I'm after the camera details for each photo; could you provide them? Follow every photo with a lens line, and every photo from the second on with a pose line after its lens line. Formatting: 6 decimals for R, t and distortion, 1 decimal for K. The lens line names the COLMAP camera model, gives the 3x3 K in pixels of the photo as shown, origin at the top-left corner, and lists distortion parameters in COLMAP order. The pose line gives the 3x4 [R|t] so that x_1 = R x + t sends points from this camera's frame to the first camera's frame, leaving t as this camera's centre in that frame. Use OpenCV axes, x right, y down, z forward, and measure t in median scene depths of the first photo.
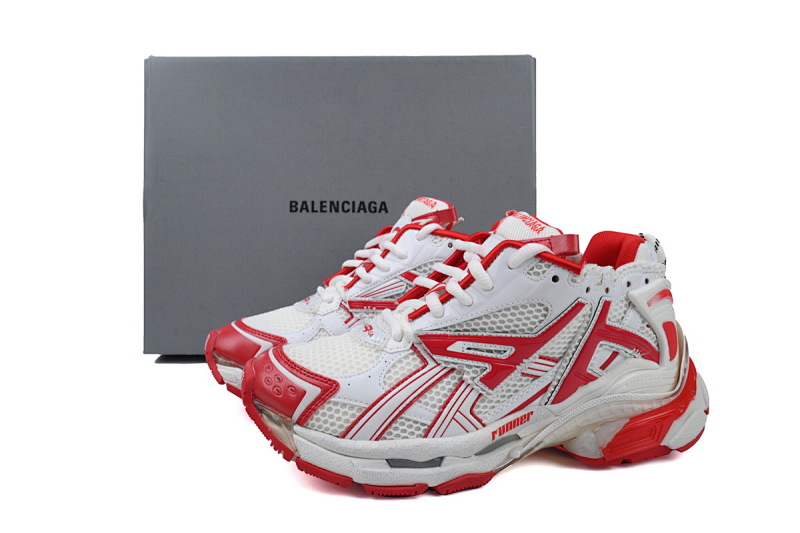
lens RADIAL K [[641.3, 0, 400.0], [0, 641.3, 266.5], [0, 0, 1]] dist [0.088604, 0.000422]
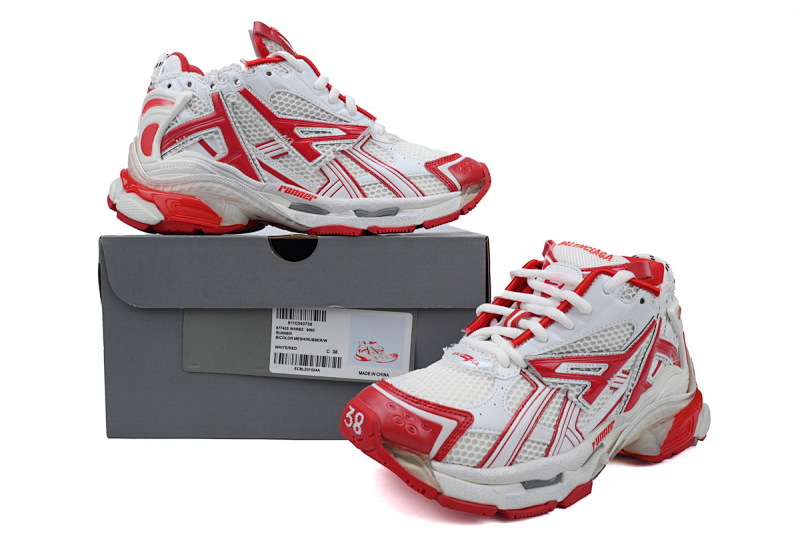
lens RADIAL K [[641.3, 0, 400.0], [0, 641.3, 266.5], [0, 0, 1]] dist [0.088604, 0.000422]
pose [[0.928712, -0.031544, 0.369458, -0.563375], [0.042664, 0.998848, -0.021965, -0.033805], [-0.368339, 0.036162, 0.928988, 0.084613]]
